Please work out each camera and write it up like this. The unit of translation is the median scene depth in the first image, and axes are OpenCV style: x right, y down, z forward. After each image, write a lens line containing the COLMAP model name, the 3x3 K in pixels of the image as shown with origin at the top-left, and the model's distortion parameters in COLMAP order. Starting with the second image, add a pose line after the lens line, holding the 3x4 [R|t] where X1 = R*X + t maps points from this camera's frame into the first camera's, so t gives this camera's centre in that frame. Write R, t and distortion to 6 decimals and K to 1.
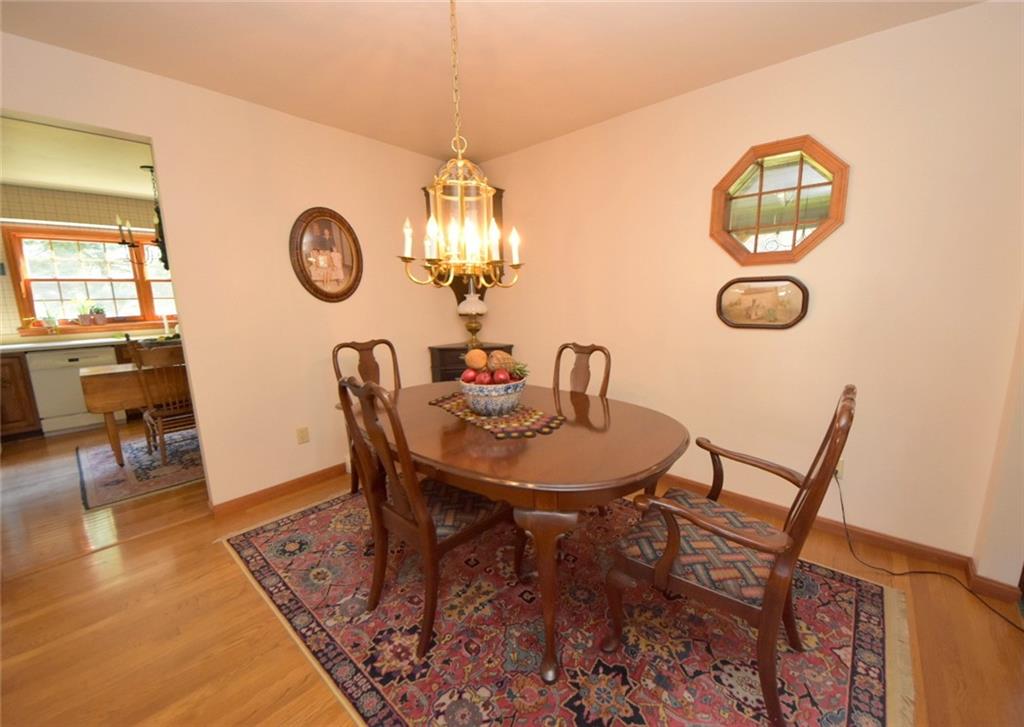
lens RADIAL K [[395.5, 0, 533.4], [0, 395.5, 359.4], [0, 0, 1]] dist [0.014223, -0.000369]
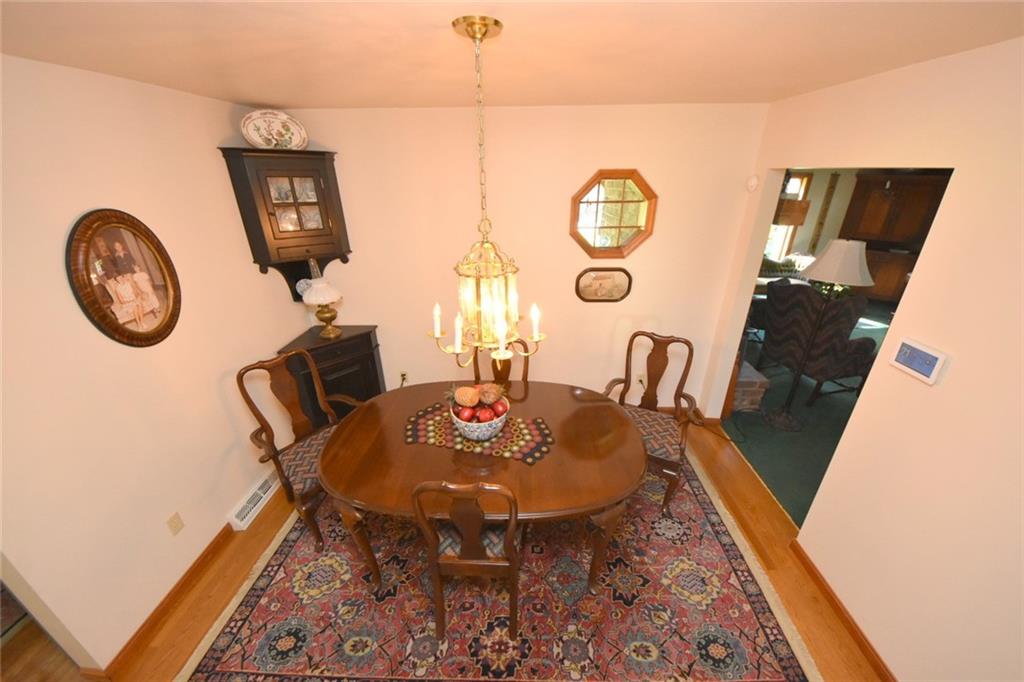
lens RADIAL K [[363.1, 0, 518.5], [0, 363.1, 343.3], [0, 0, 1]] dist [0.043225, -0.026416]
pose [[0.785495, -0.239837, 0.570505, -0.650797], [0.091687, 0.956779, 0.275986, -0.461364], [-0.612038, -0.164478, 0.773535, 0.190350]]
